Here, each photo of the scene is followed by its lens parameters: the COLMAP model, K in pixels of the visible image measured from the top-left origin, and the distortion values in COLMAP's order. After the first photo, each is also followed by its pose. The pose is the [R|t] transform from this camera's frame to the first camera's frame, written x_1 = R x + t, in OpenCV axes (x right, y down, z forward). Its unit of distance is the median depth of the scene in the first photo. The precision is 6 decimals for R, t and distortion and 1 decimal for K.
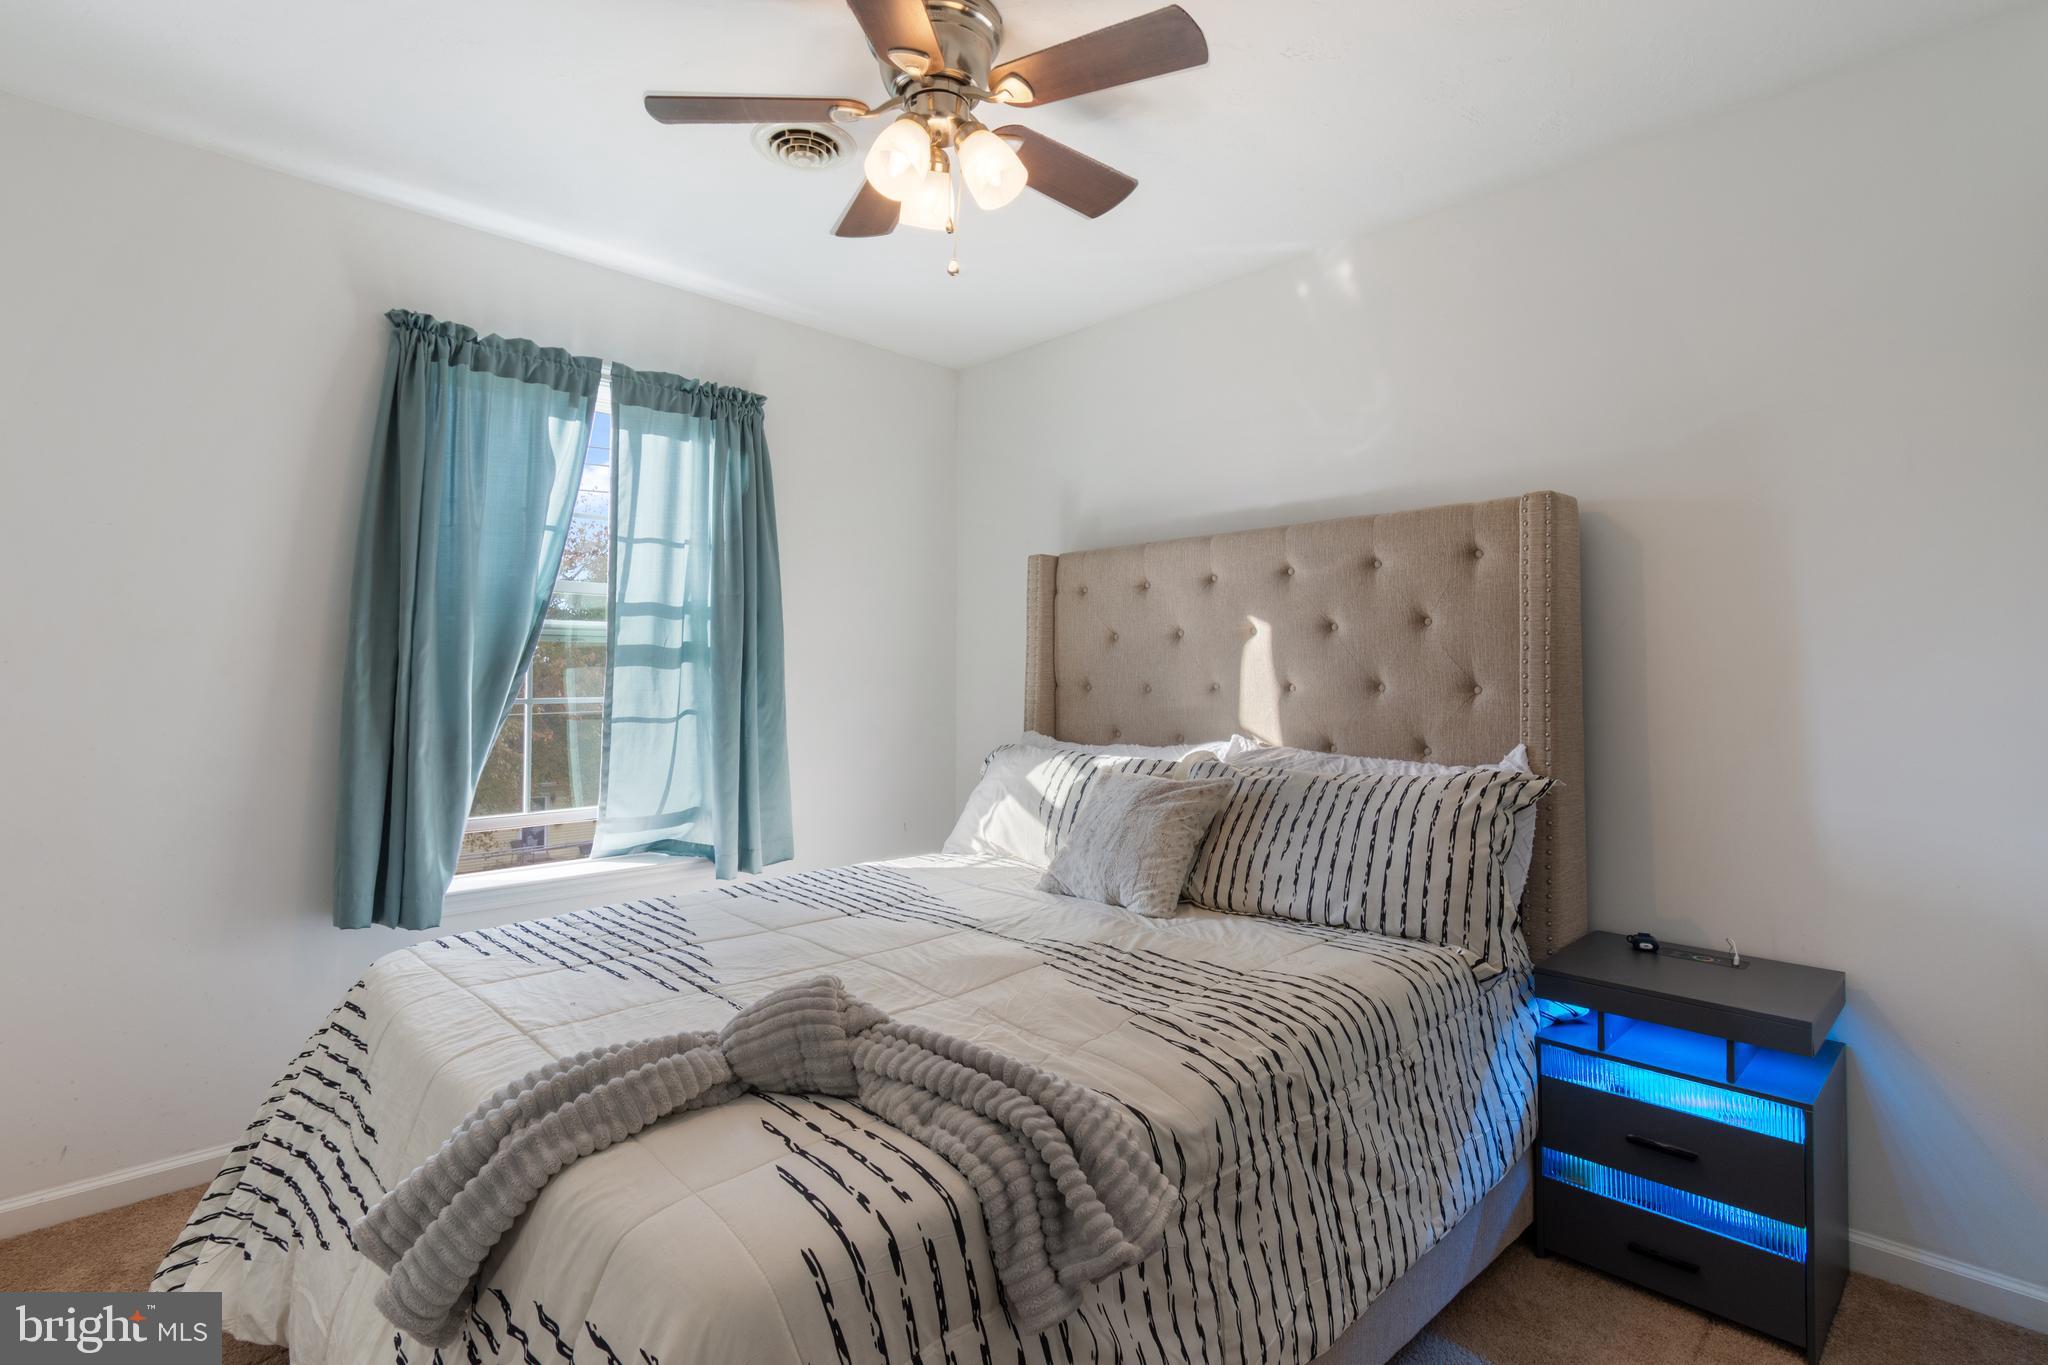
lens RADIAL K [[1013.8, 0, 1019.3], [0, 1013.8, 675.0], [0, 0, 1]] dist [-0.006056, 0.000060]
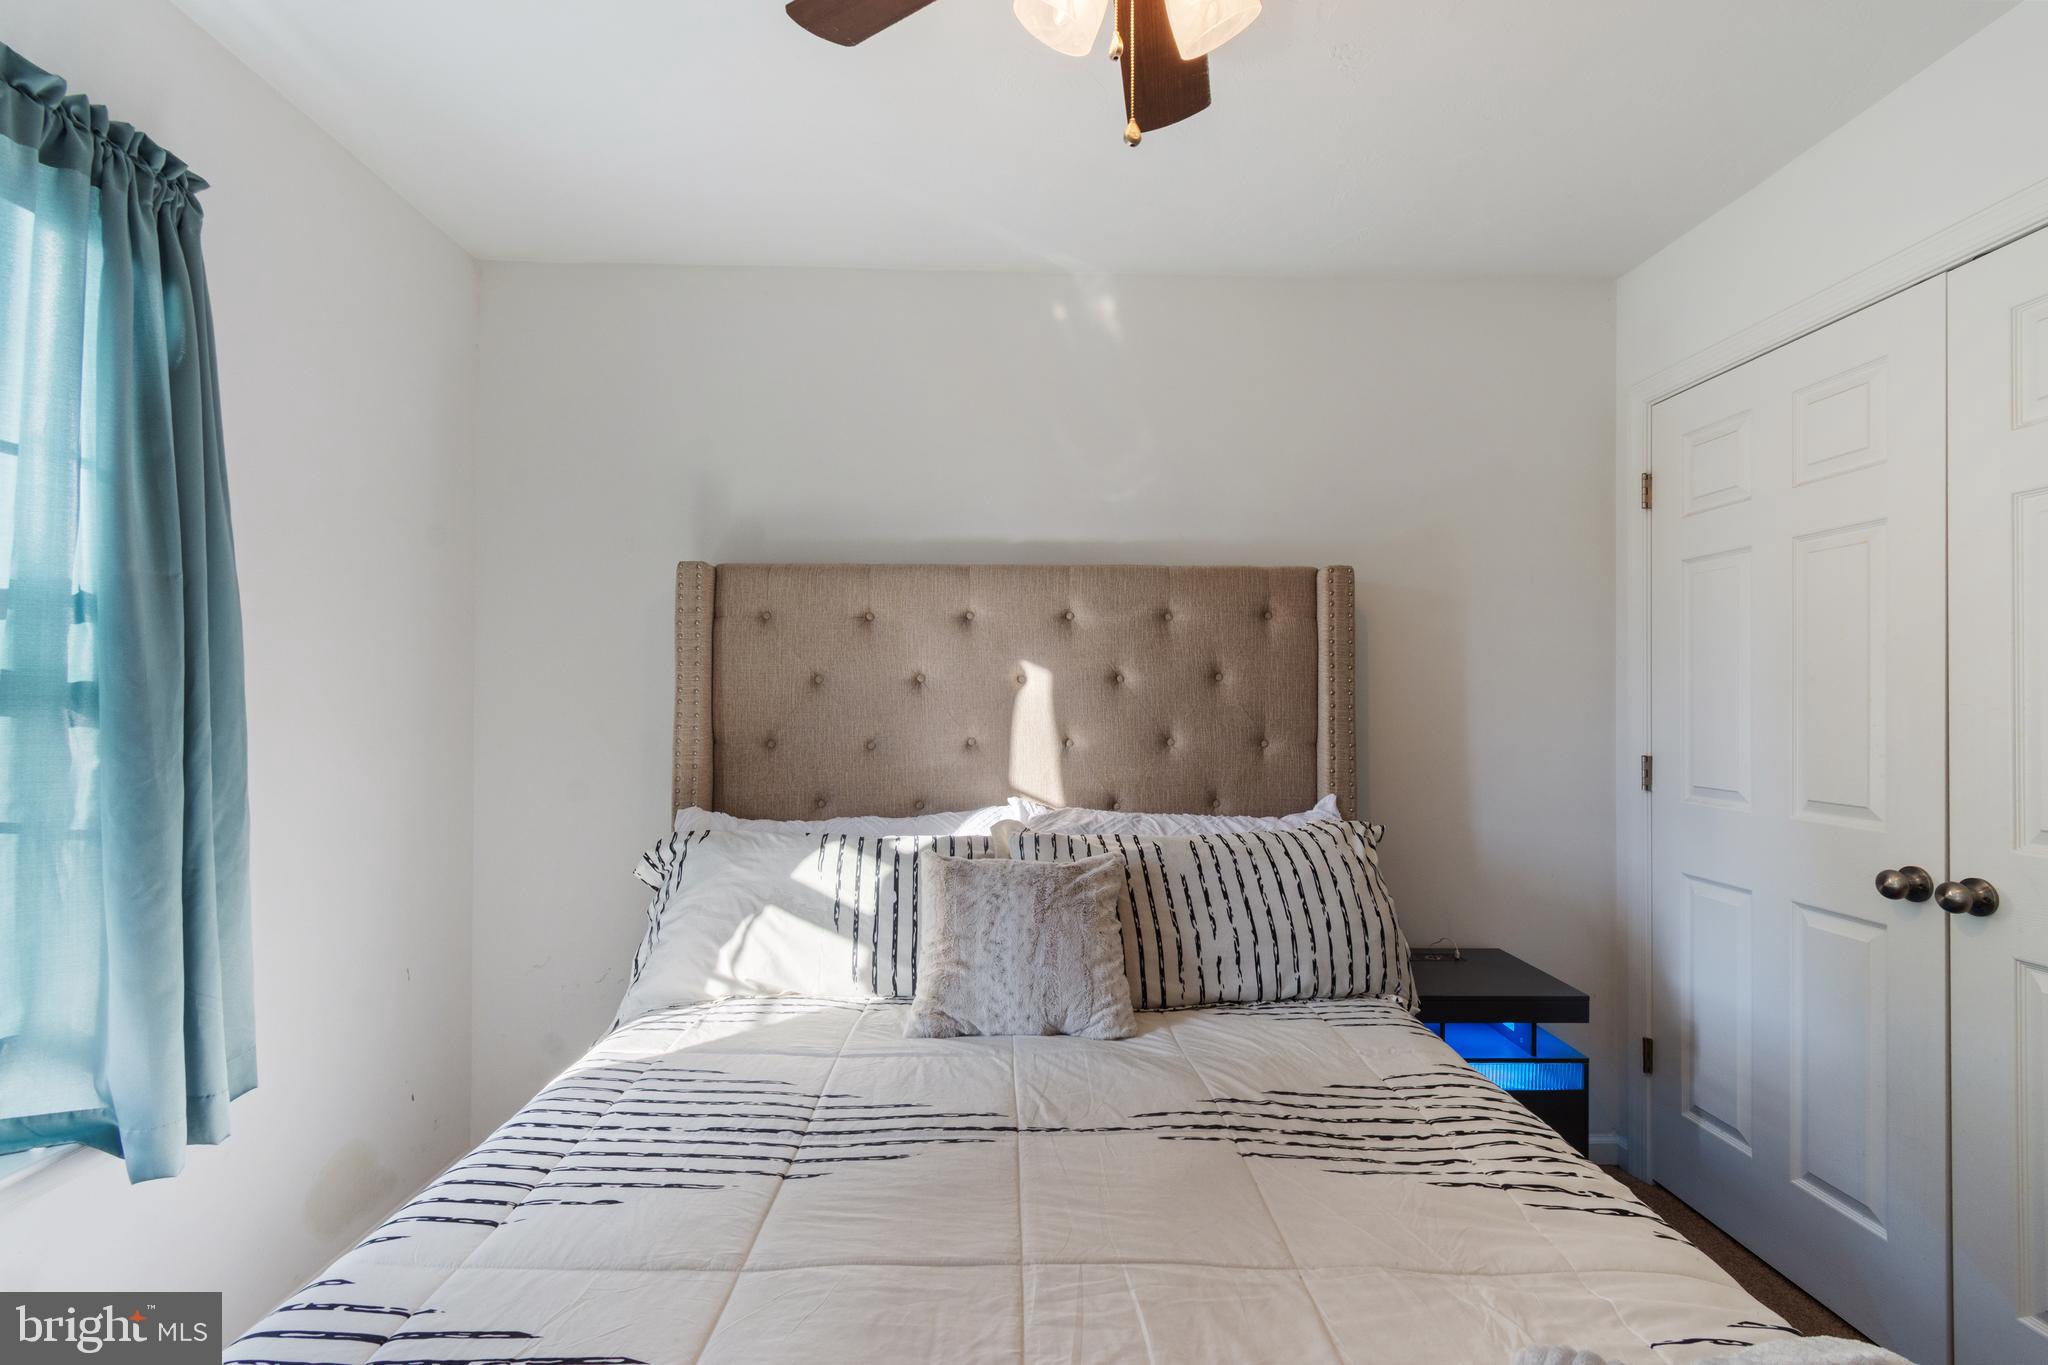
lens RADIAL K [[932.5, 0, 1045.9], [0, 932.5, 714.2], [0, 0, 1]] dist [0.000339, 0.000712]
pose [[0.668133, -0.006310, 0.744015, -0.425551], [-0.003642, 0.999924, 0.011751, -0.026393], [-0.744033, -0.010561, 0.668059, 0.508998]]
